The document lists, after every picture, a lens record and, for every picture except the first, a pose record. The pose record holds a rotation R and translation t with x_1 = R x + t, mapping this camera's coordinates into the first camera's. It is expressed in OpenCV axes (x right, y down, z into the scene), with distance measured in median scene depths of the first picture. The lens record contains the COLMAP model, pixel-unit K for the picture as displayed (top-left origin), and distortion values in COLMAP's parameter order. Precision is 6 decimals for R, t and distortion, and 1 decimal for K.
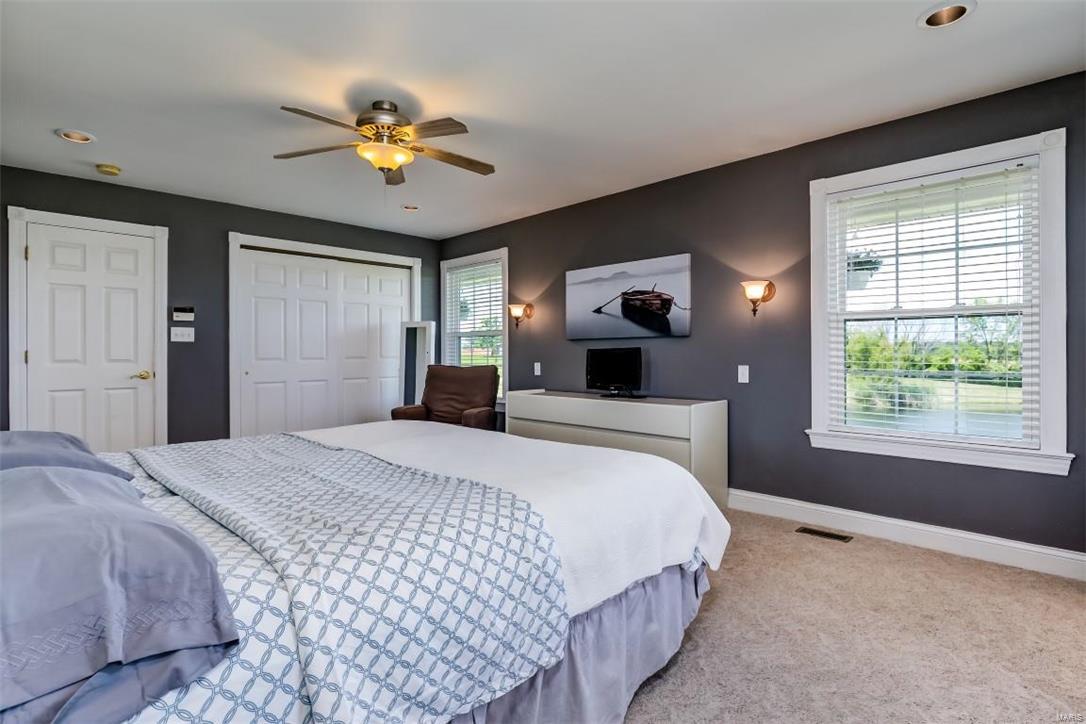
lens RADIAL K [[539.6, 0, 543.0], [0, 539.6, 362.0], [0, 0, 1]] dist [-0.001337, -0.000017]
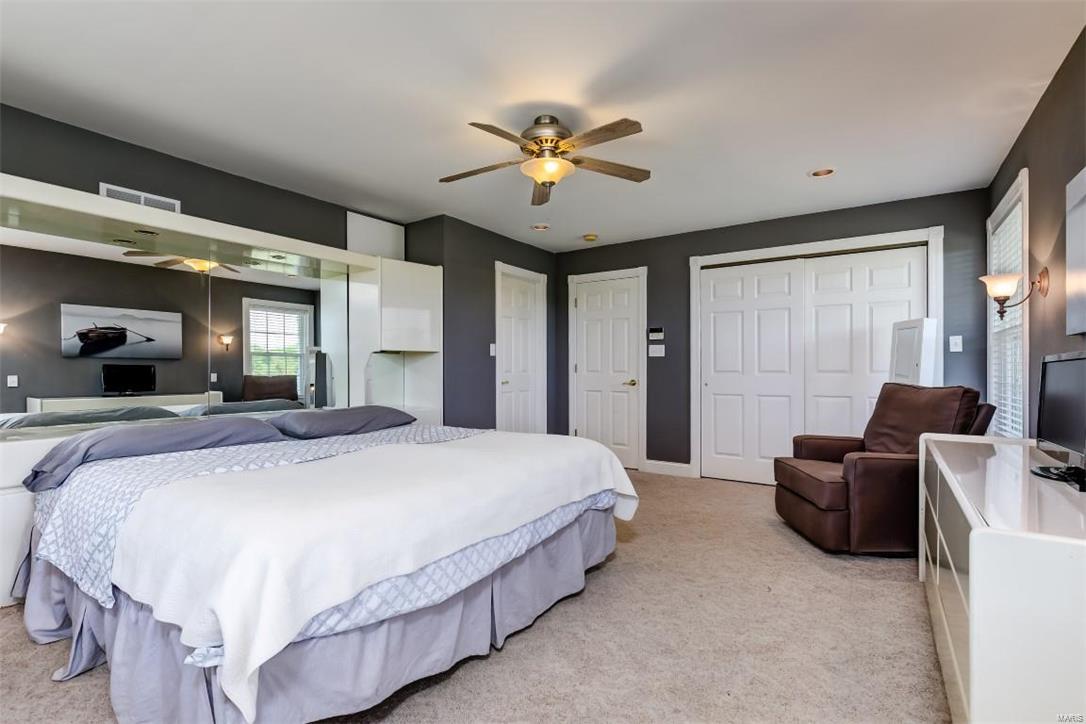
lens RADIAL K [[504.1, 0, 543.0], [0, 504.1, 362.0], [0, 0, 1]] dist [-0.000971, -0.000129]
pose [[0.187780, -0.008887, -0.982171, 0.399218], [-0.016192, 0.999795, -0.012142, -0.007210], [0.982078, 0.018183, 0.187597, 0.528244]]
